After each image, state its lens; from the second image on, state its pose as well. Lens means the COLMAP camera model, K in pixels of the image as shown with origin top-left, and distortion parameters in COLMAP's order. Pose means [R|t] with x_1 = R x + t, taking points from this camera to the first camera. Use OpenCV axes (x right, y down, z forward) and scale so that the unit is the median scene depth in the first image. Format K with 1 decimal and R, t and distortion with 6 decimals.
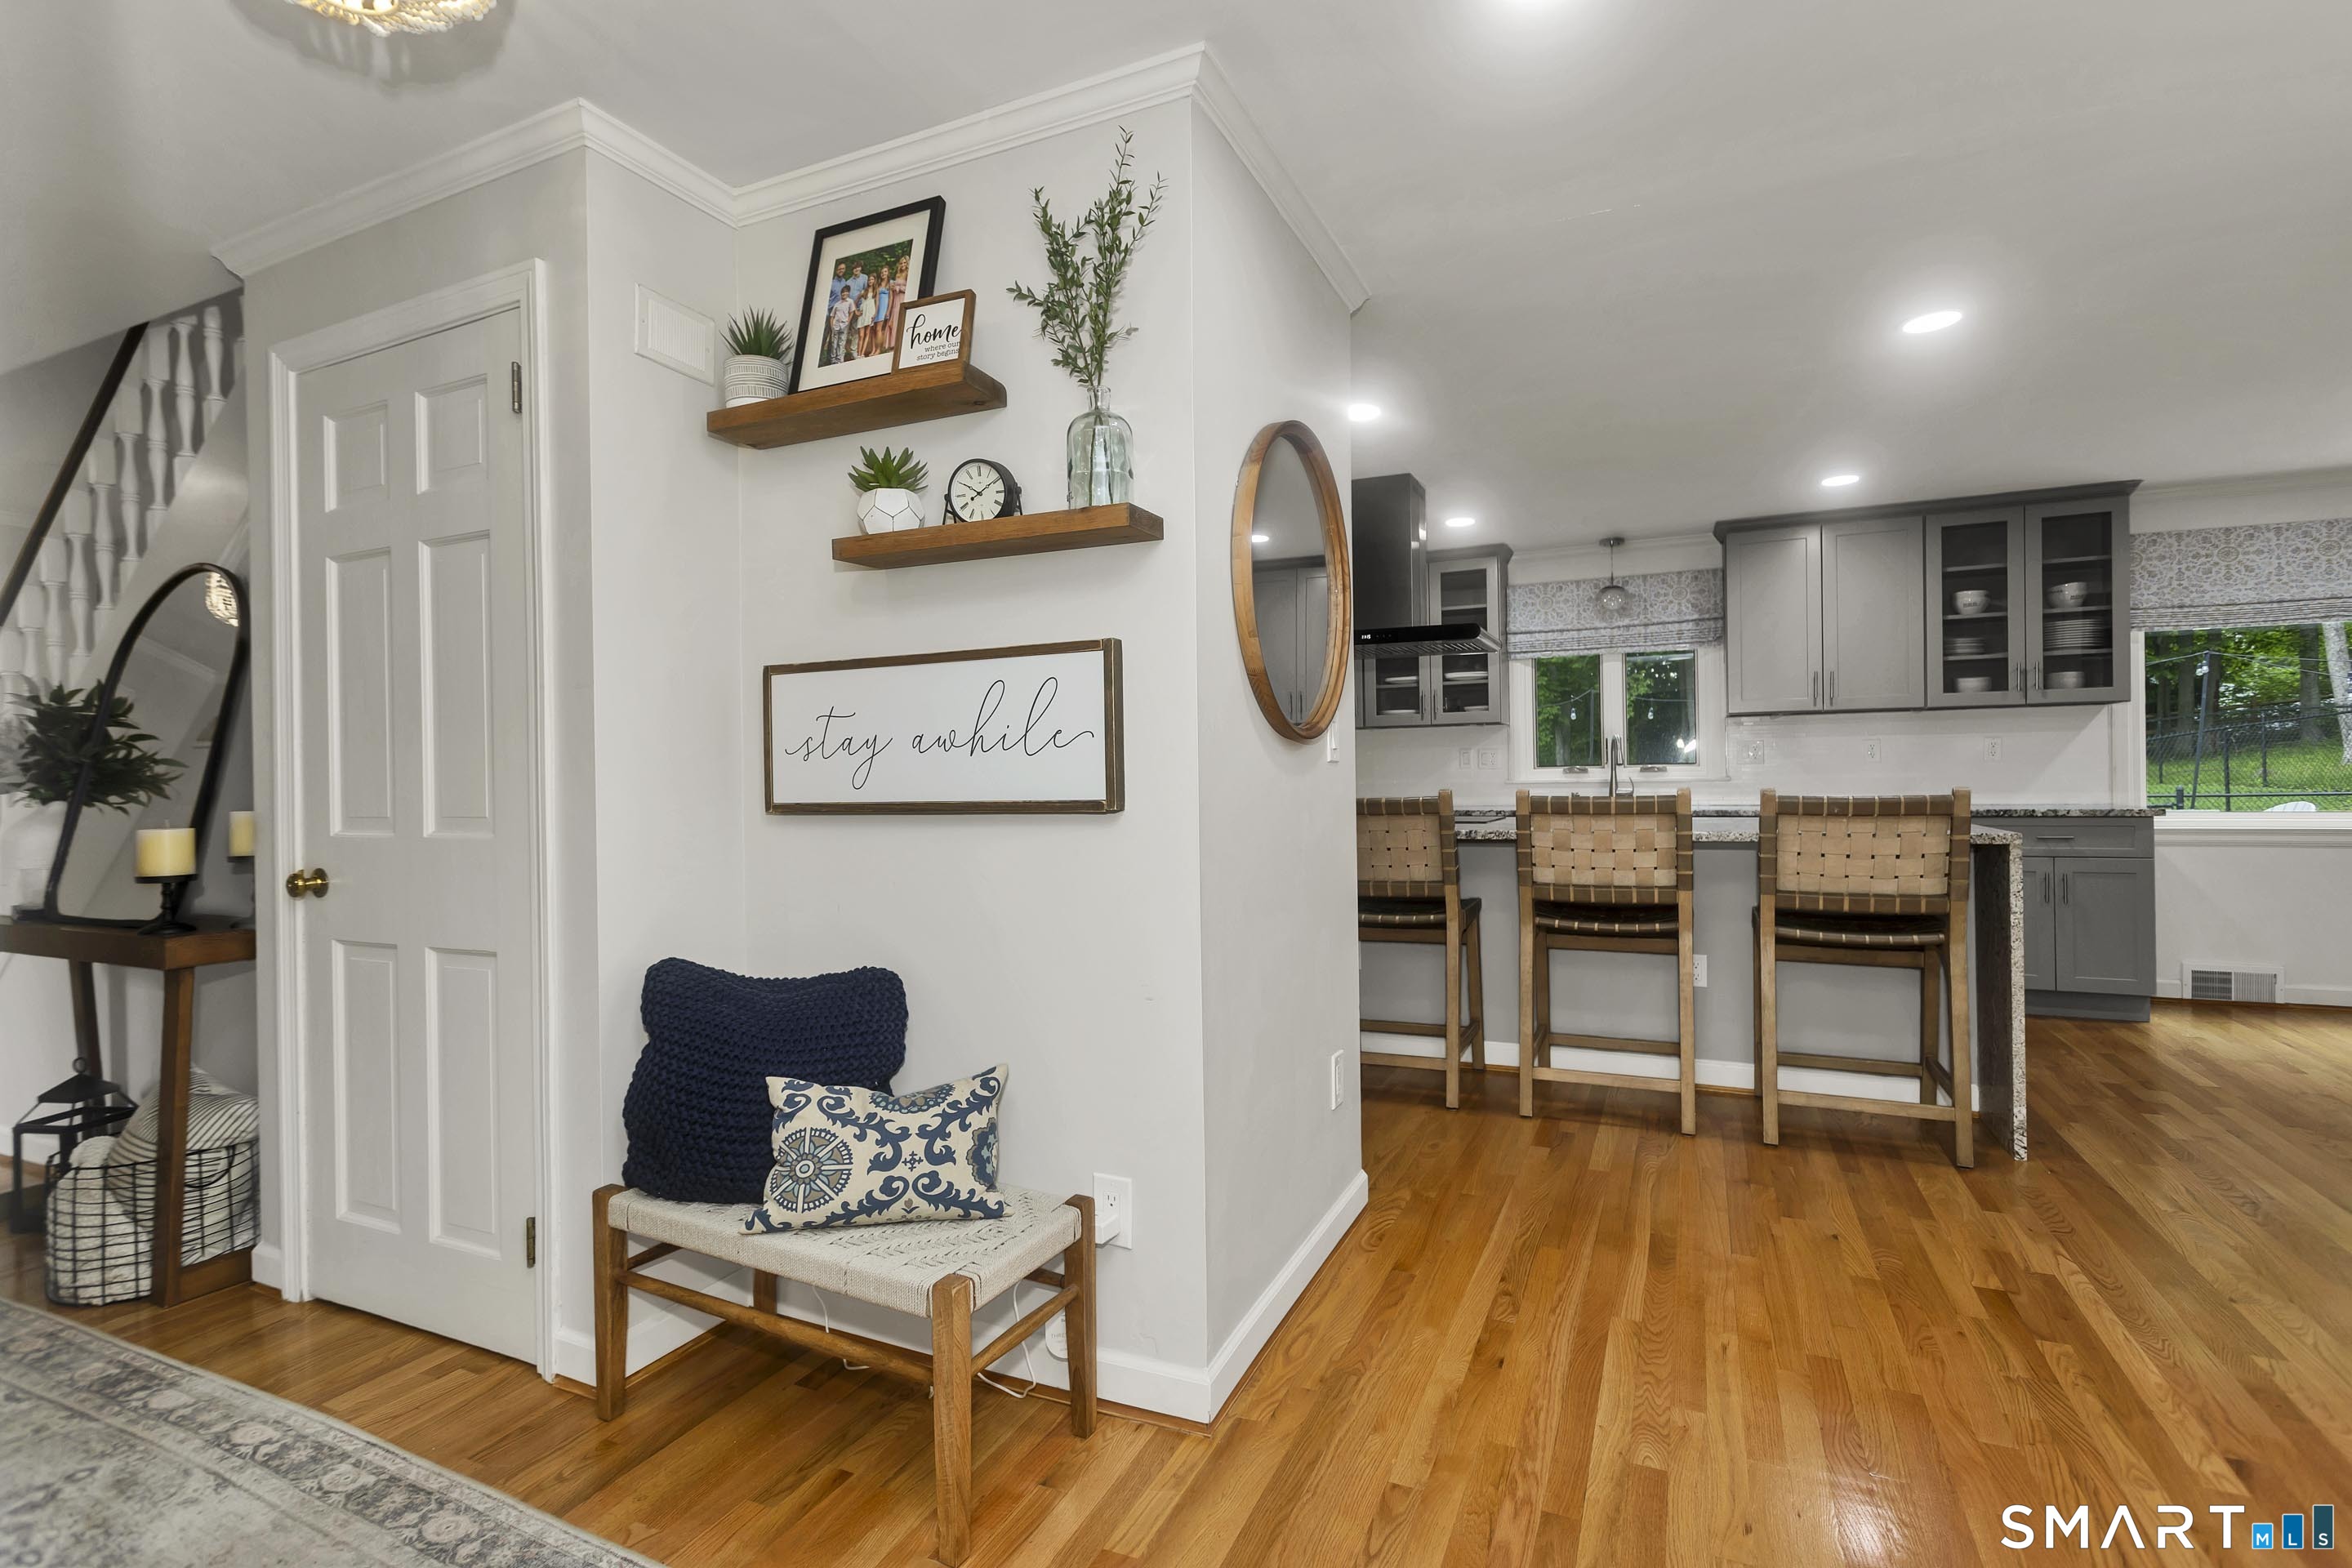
lens RADIAL K [[1106.1, 0, 1171.7], [0, 1106.1, 778.9], [0, 0, 1]] dist [-0.000107, -0.000412]
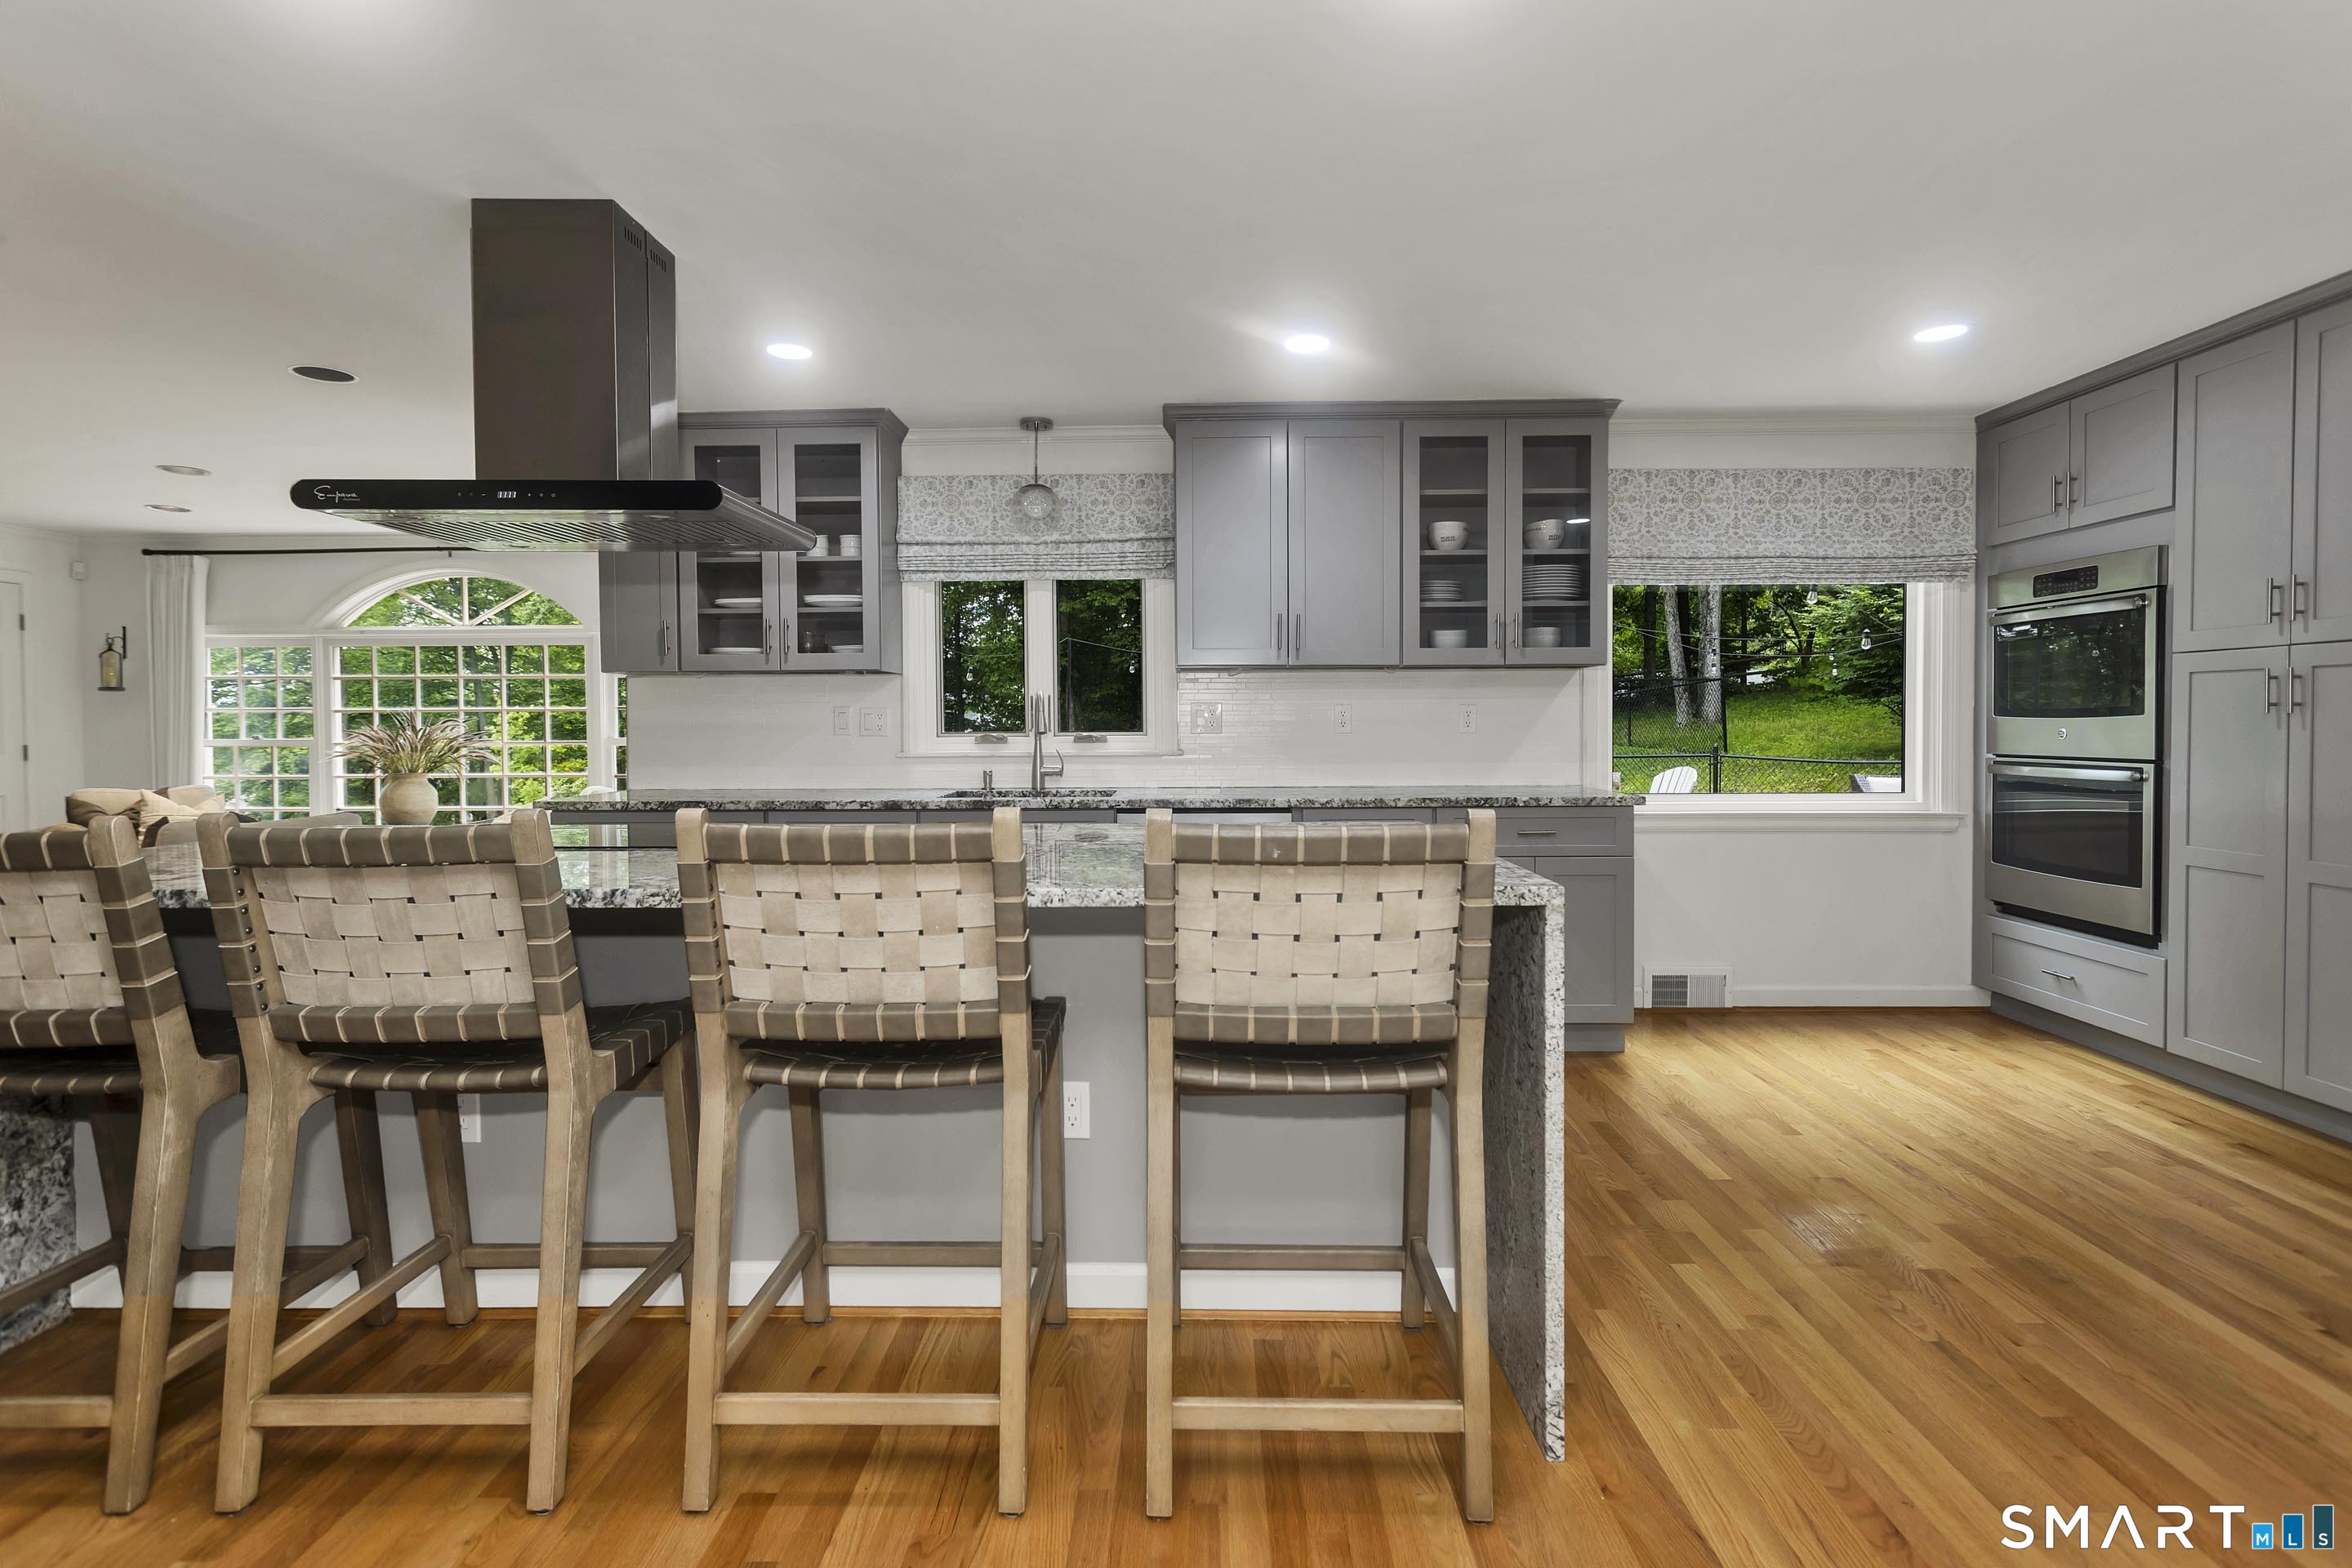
lens RADIAL K [[1129.0, 0, 1177.5], [0, 1129.0, 742.3], [0, 0, 1]] dist [0.000003, -0.000153]
pose [[0.914120, 0.002648, 0.405435, 0.217911], [-0.007314, 0.999924, 0.009958, -0.017269], [-0.405378, -0.012068, 0.914069, 0.339955]]
